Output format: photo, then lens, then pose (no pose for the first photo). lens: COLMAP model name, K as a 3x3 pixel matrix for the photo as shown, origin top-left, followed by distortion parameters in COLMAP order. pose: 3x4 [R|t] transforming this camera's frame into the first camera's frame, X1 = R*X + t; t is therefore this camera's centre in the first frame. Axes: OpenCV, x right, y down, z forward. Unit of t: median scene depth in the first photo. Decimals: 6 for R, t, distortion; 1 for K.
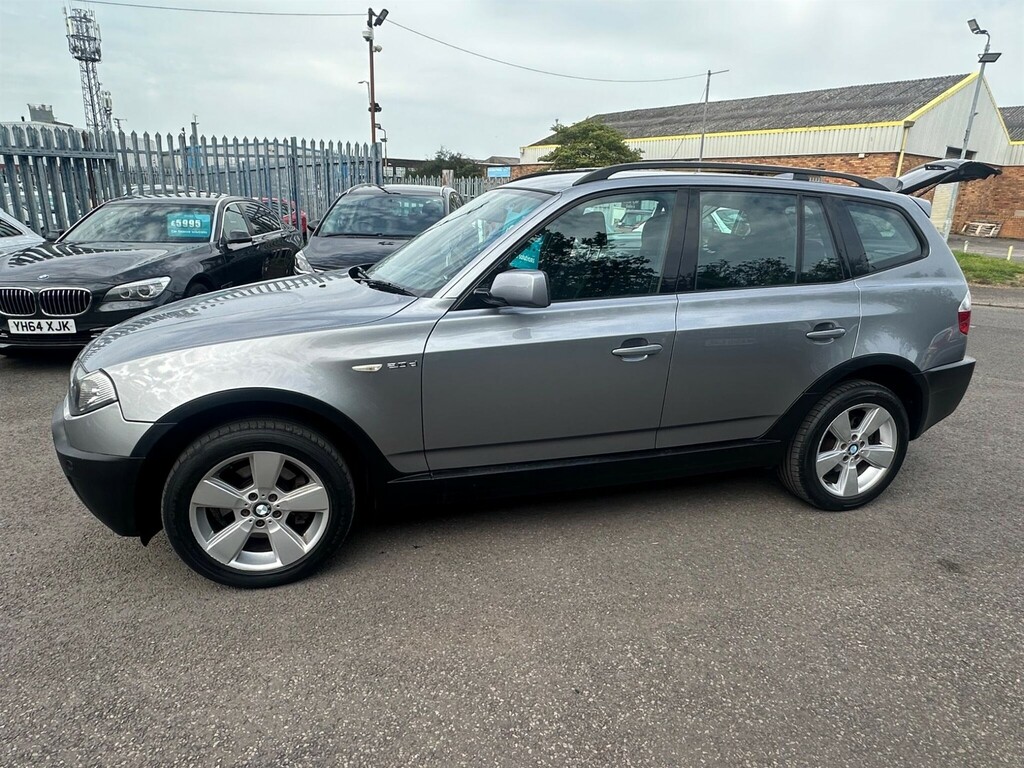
lens RADIAL K [[642.9, 0, 509.7], [0, 642.9, 389.7], [0, 0, 1]] dist [-0.008714, 0.004573]
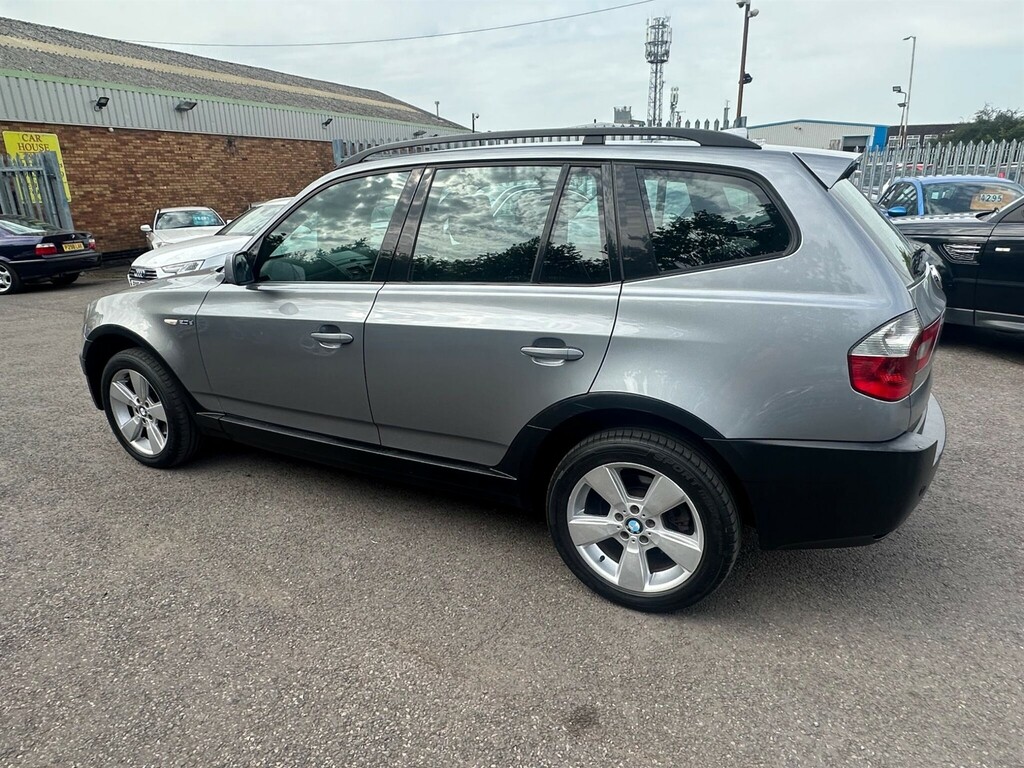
lens RADIAL K [[642.9, 0, 507.7], [0, 642.9, 389.4], [0, 0, 1]] dist [-0.008714, 0.004573]
pose [[0.709808, 0.179495, -0.681141, 0.898603], [-0.161200, 0.982719, 0.090984, -0.096411], [0.685702, 0.045219, 0.726477, 0.390851]]
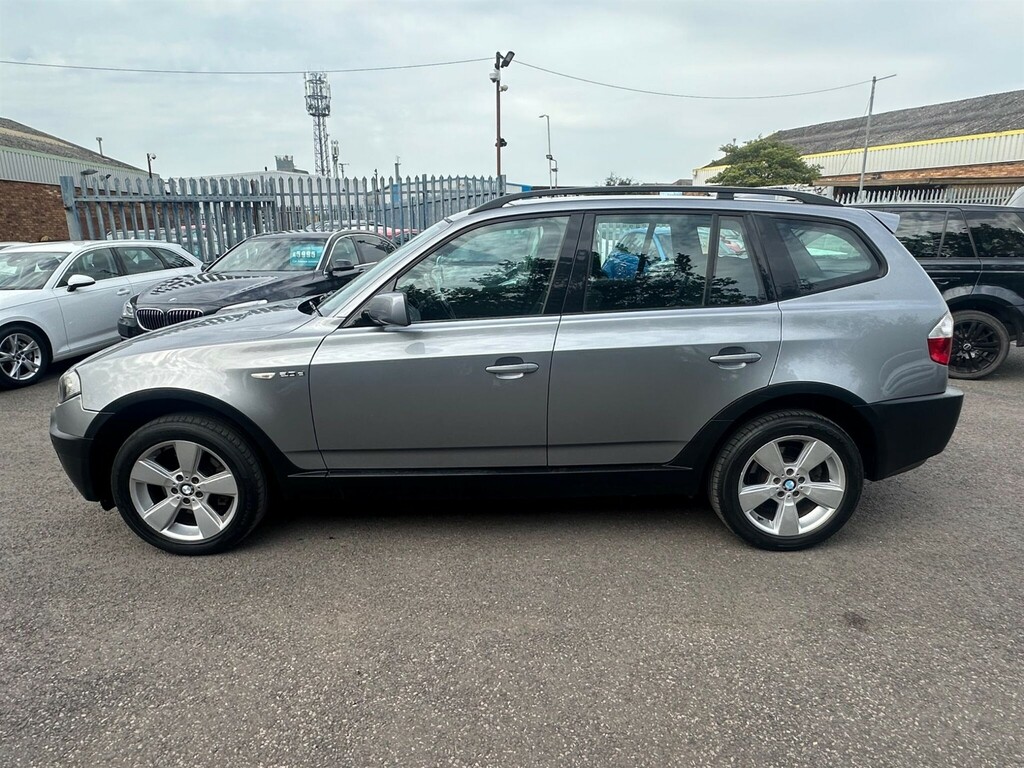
lens RADIAL K [[642.9, 0, 510.6], [0, 642.9, 388.9], [0, 0, 1]] dist [-0.008714, 0.004573]
pose [[0.960077, 0.038246, -0.277110, 0.405026], [-0.048935, 0.998297, -0.031757, 0.004379], [0.275423, 0.044049, 0.960313, -0.002736]]
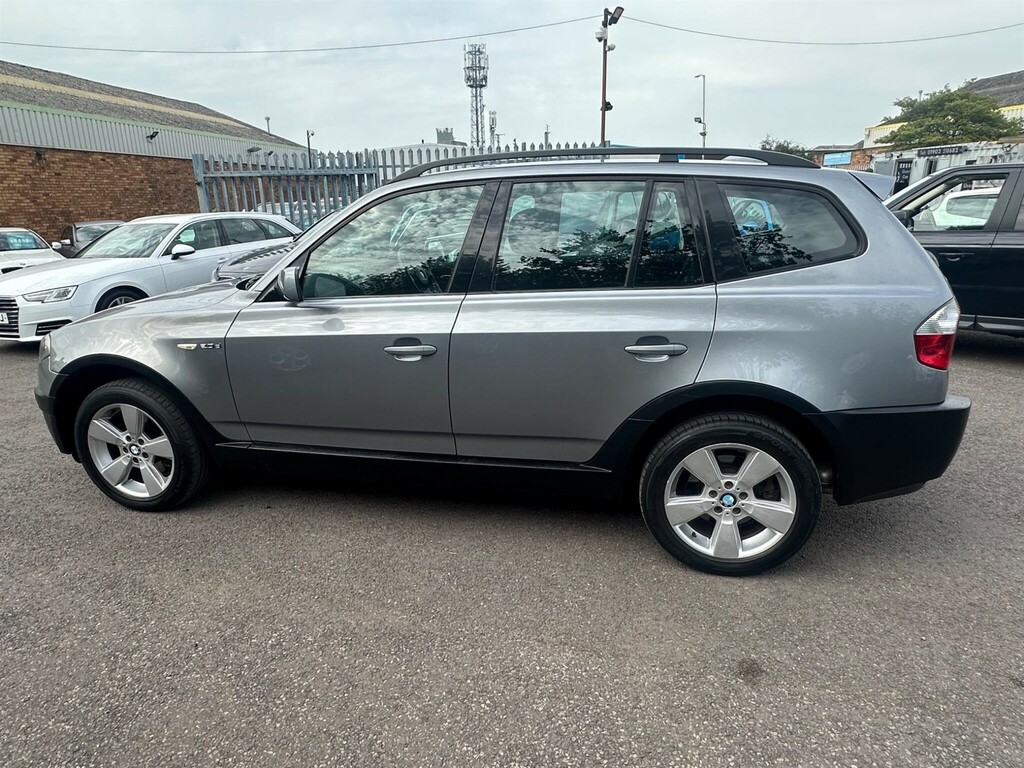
lens RADIAL K [[642.9, 0, 508.5], [0, 642.9, 390.7], [0, 0, 1]] dist [-0.008714, 0.004573]
pose [[0.867824, 0.104952, -0.485661, 0.677041], [-0.102210, 0.994241, 0.032219, -0.038641], [0.486245, 0.021679, 0.873553, 0.178357]]
